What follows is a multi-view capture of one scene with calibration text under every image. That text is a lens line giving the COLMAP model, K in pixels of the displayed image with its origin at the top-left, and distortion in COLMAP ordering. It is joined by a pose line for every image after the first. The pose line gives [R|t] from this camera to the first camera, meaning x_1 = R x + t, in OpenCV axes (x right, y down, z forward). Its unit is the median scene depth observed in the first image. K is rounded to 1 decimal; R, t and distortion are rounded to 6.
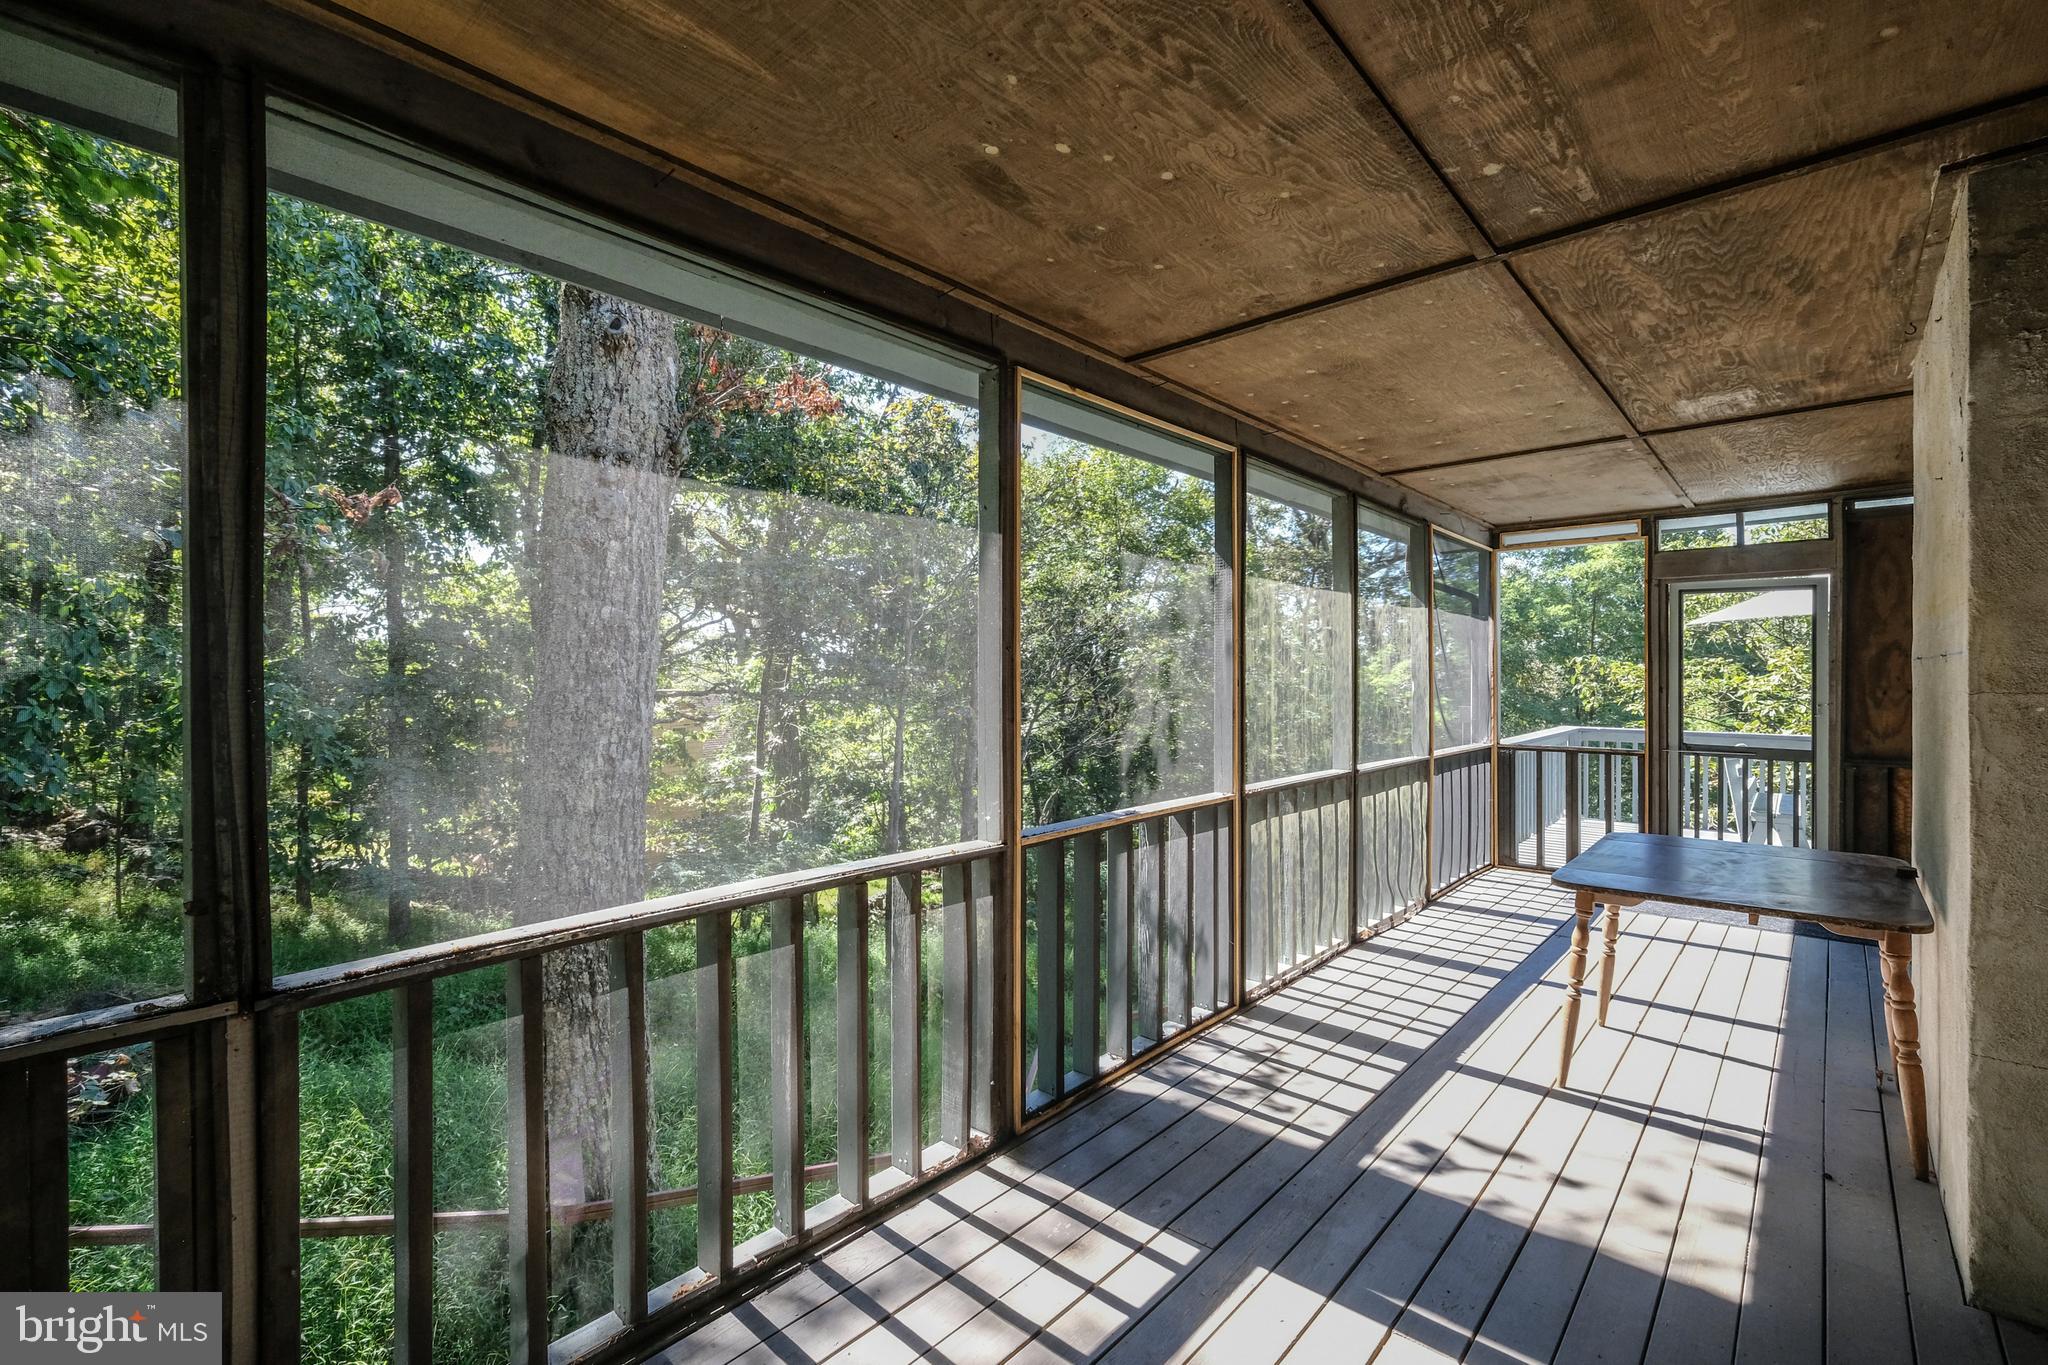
lens RADIAL K [[893.0, 0, 1038.7], [0, 893.0, 681.2], [0, 0, 1]] dist [0.002827, 0.001077]
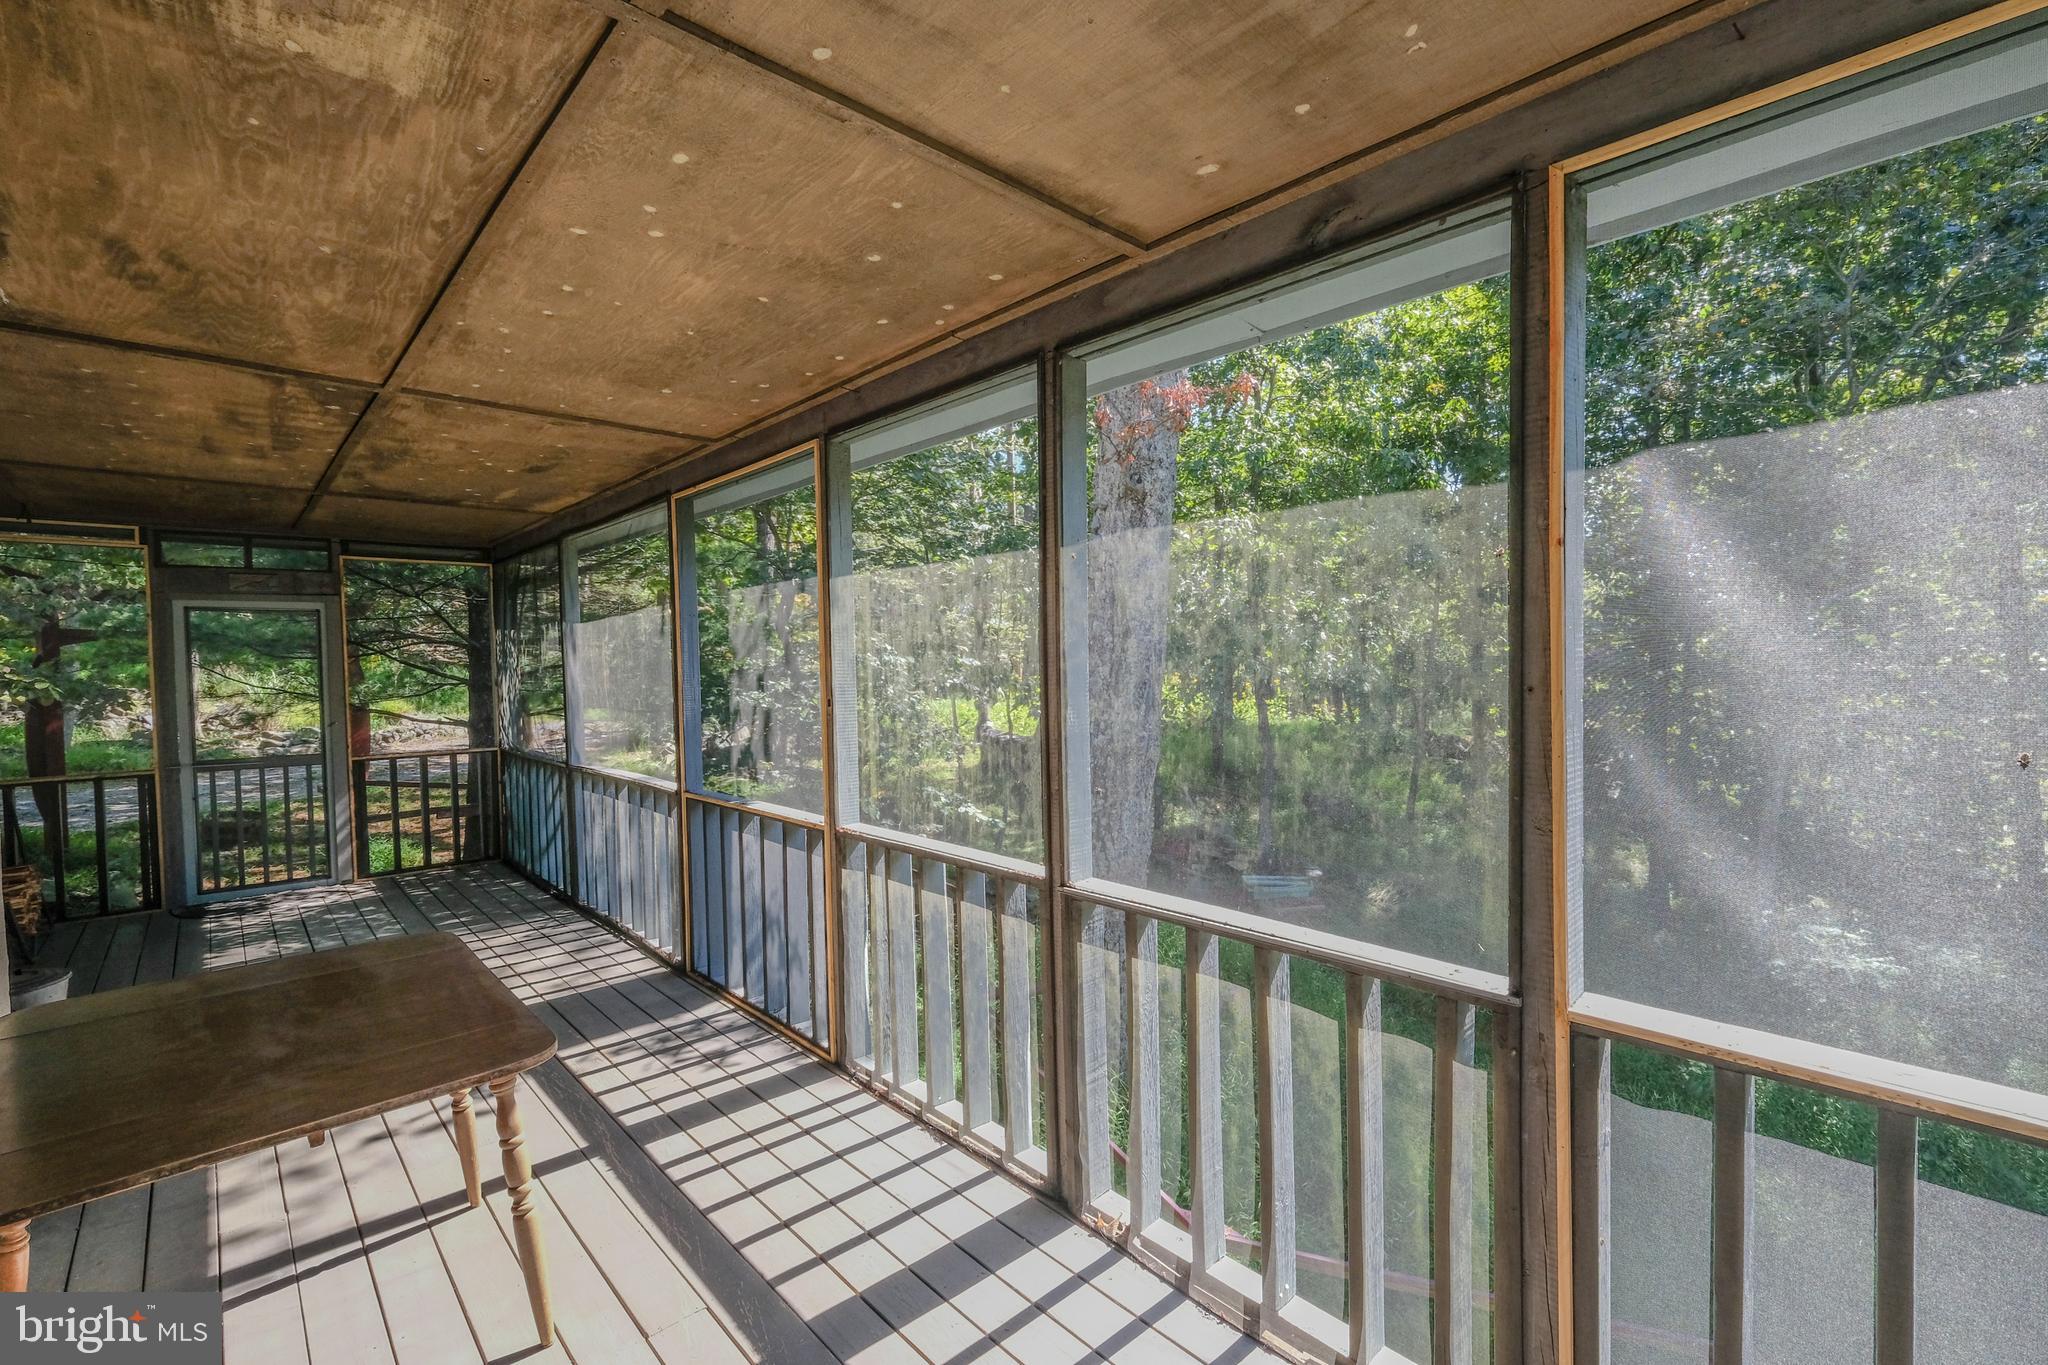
lens RADIAL K [[893.0, 0, 1039.7], [0, 893.0, 684.1], [0, 0, 1]] dist [0.002827, 0.001077]
pose [[-0.090412, 0.033389, -0.995345, 1.296623], [0.013792, 0.999384, 0.032272, -0.050088], [0.995809, -0.010810, -0.090817, 1.539336]]
